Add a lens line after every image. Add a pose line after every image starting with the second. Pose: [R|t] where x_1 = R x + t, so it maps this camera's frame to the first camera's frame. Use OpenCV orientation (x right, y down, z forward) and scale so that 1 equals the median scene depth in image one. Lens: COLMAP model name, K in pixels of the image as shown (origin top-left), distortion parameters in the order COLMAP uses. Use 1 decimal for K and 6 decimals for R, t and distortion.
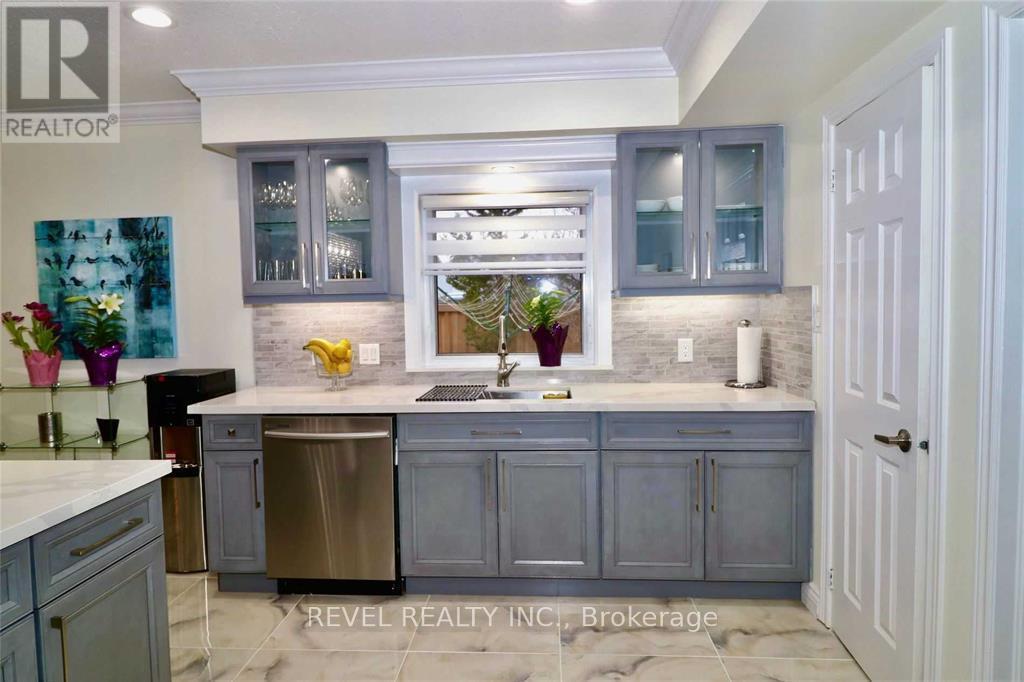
lens RADIAL K [[587.1, 0, 512.2], [0, 587.1, 337.1], [0, 0, 1]] dist [0.003202, -0.000310]
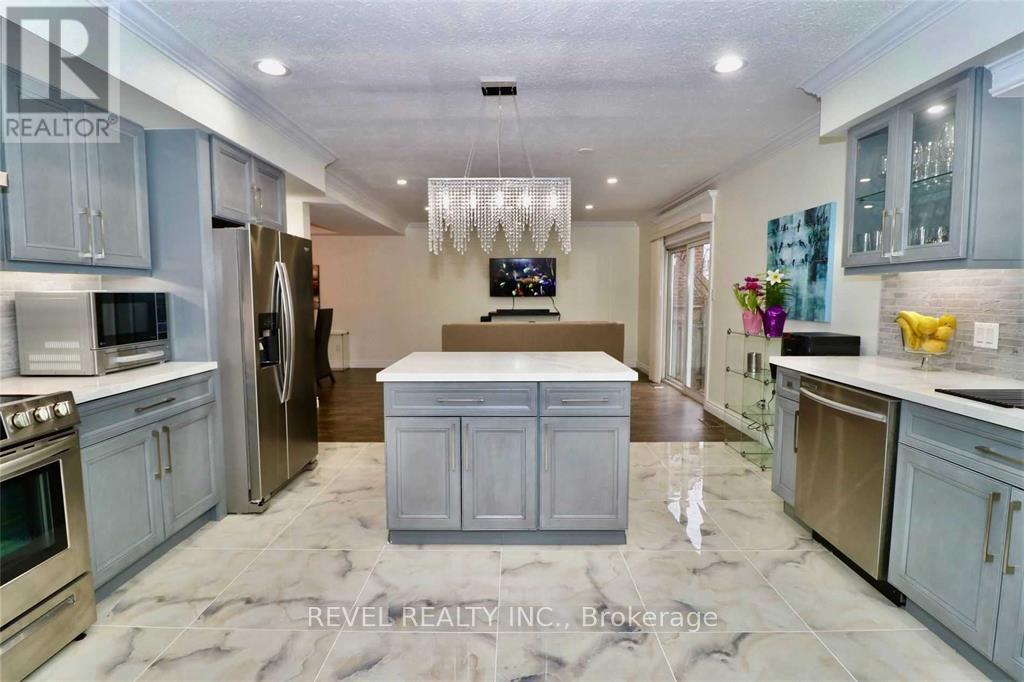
lens RADIAL K [[490.1, 0, 512.1], [0, 490.1, 337.7], [0, 0, 1]] dist [-0.003909, -0.001061]
pose [[0.056553, 0.106746, -0.992677, 0.384218], [-0.053274, 0.993174, 0.103764, -0.002677], [0.996977, 0.047016, 0.061854, 0.309393]]
